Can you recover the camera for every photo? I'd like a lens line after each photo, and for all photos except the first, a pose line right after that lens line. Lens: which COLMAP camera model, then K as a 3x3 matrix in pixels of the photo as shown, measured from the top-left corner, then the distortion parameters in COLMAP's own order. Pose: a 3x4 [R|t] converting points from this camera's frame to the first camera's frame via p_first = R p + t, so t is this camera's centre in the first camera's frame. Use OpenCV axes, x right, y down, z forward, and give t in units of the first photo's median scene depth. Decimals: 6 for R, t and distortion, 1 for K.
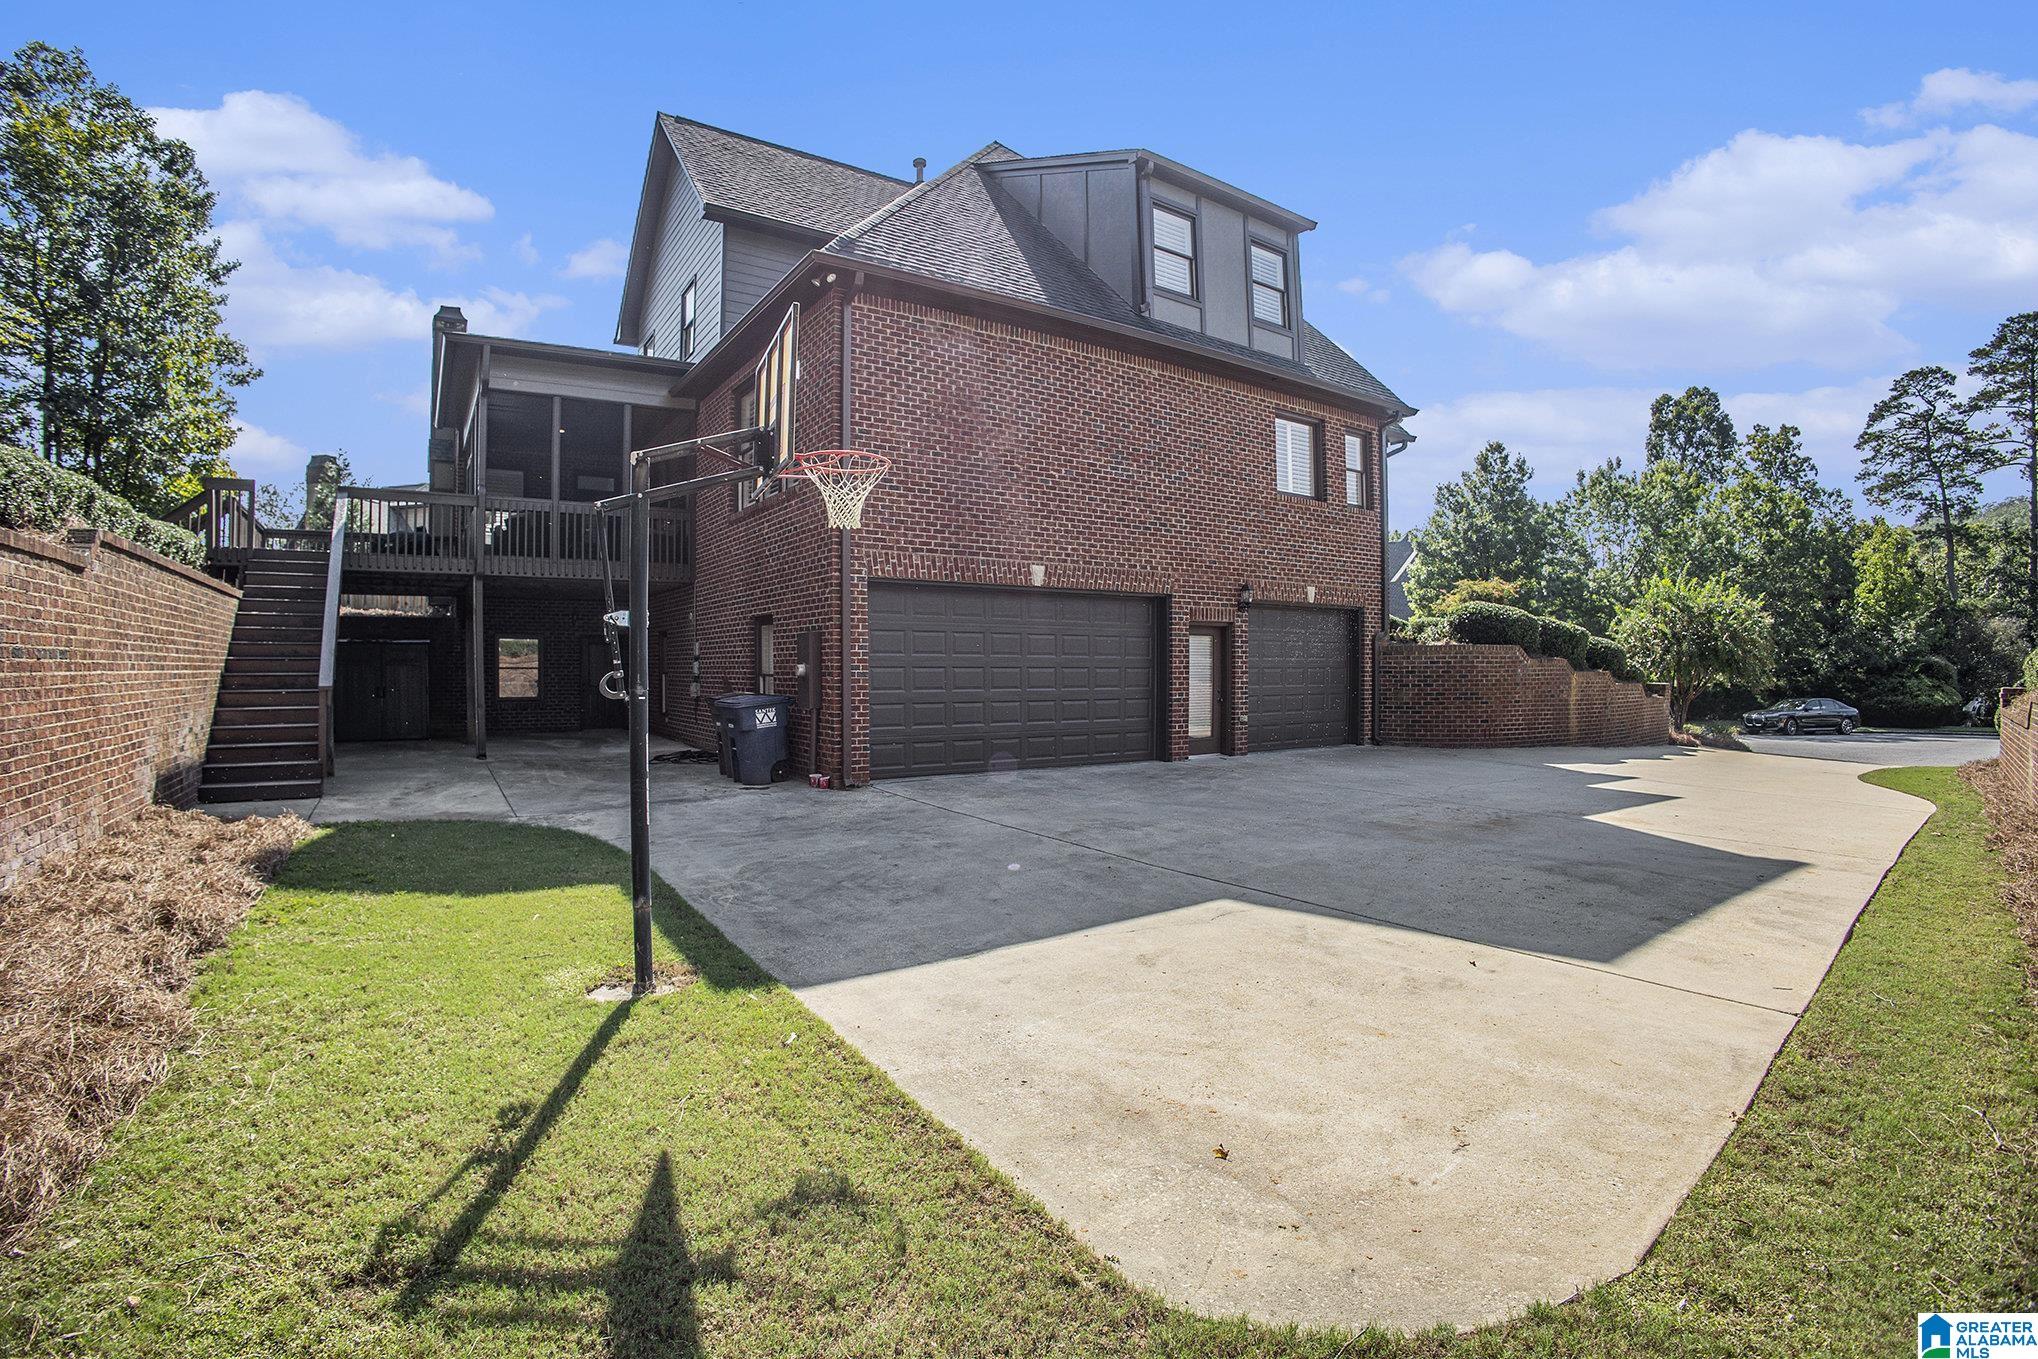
lens RADIAL K [[952.1, 0, 959.5], [0, 952.1, 674.1], [0, 0, 1]] dist [-0.145921, 0.031595]
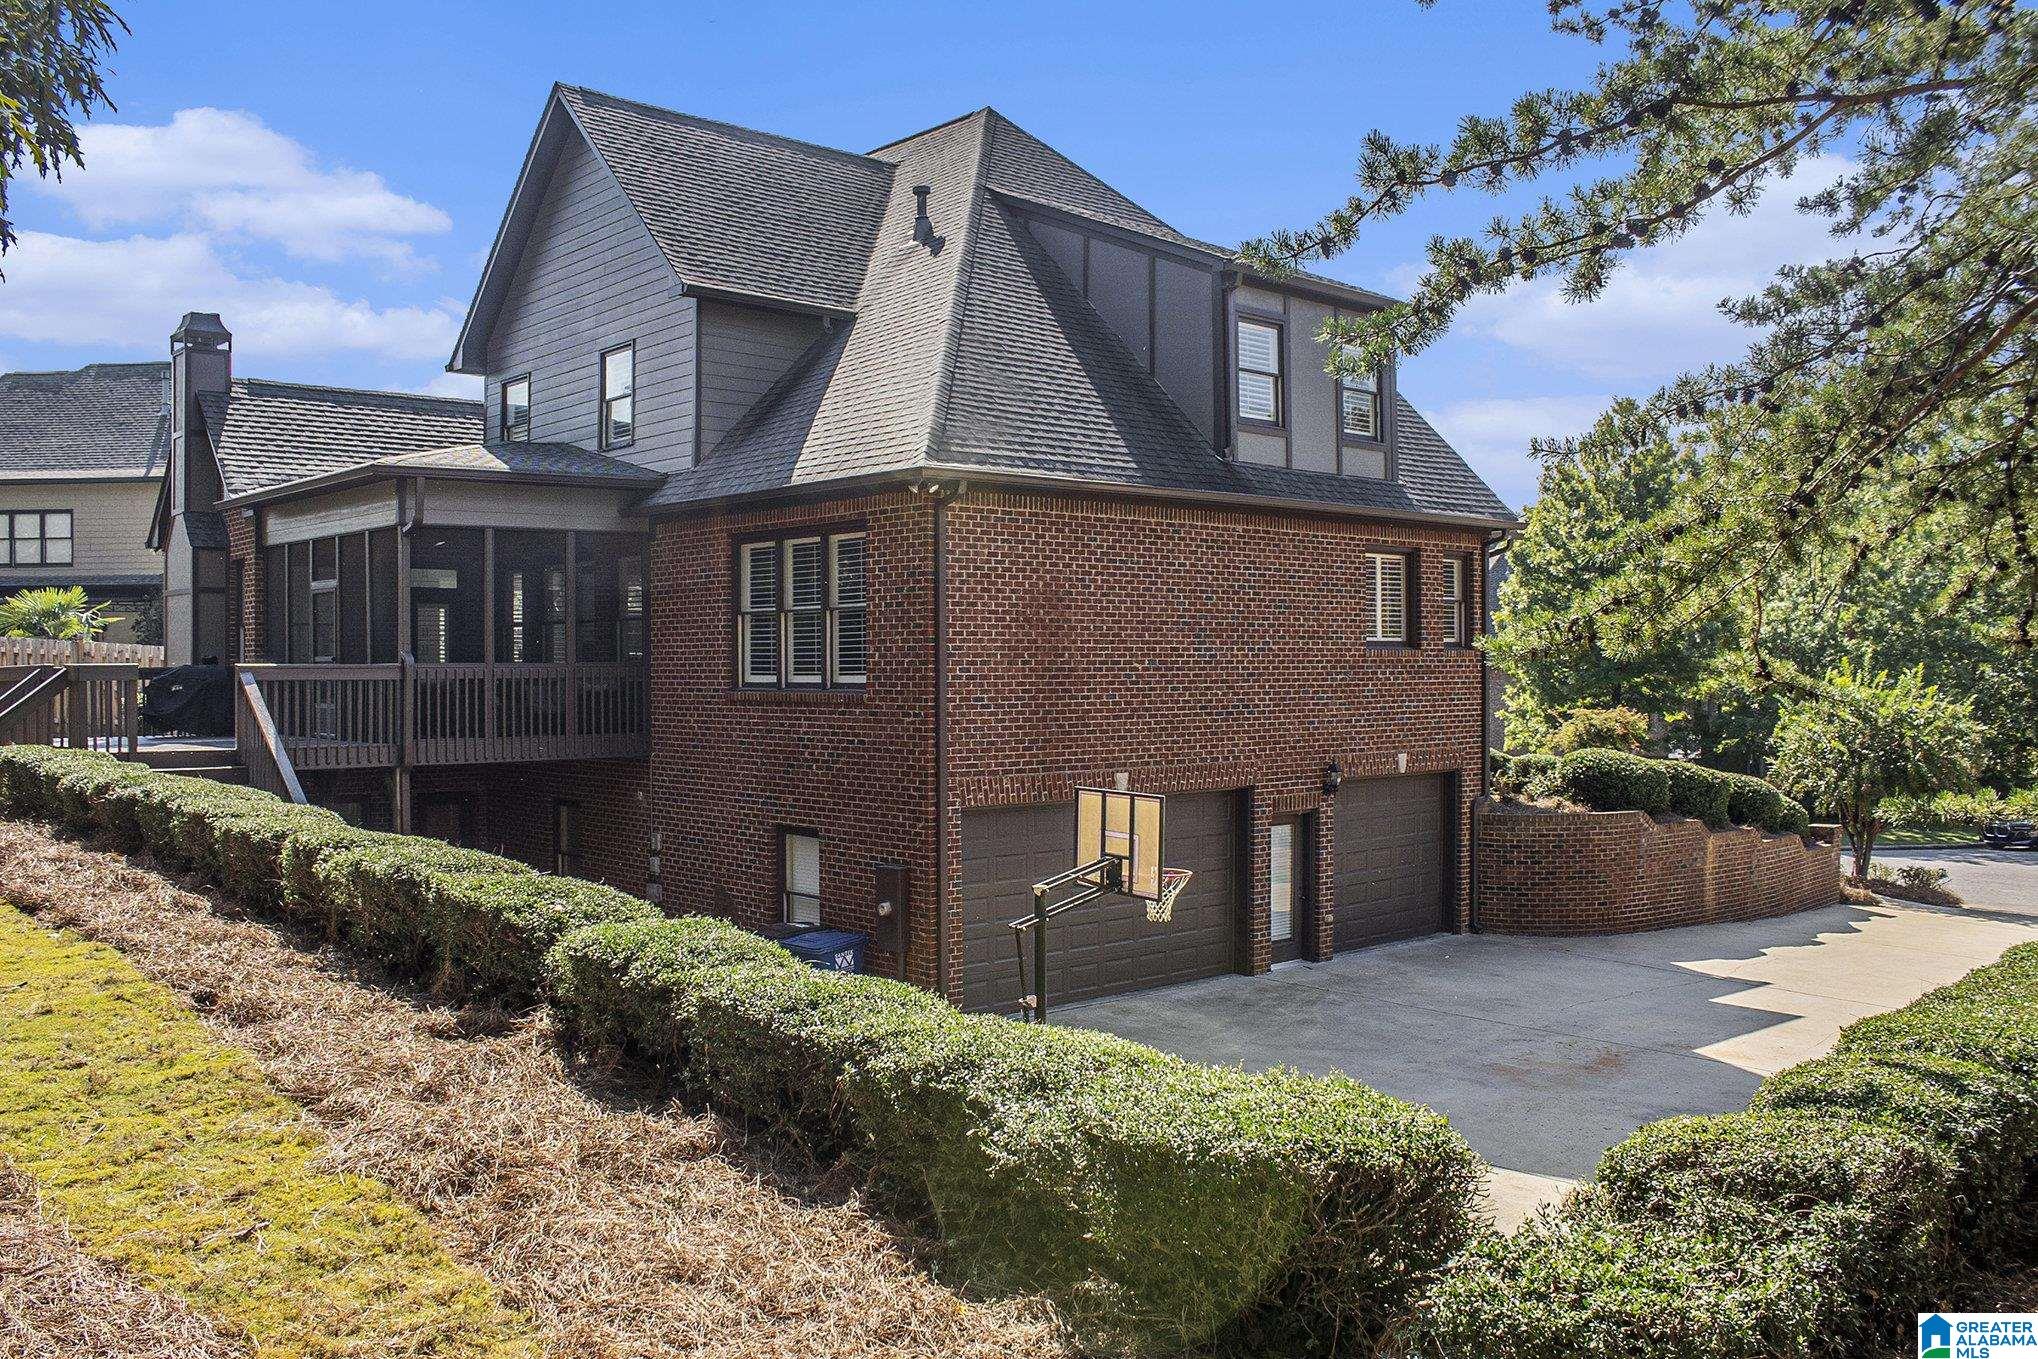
lens RADIAL K [[1751.7, 0, 1019.0], [0, 1751.7, 679.5], [0, 0, 1]] dist [-0.104258, 0.023888]
pose [[0.982129, -0.004298, 0.188161, -0.277616], [0.003967, 0.999990, 0.002135, -0.177611], [-0.188168, -0.001350, 0.982136, -0.516330]]
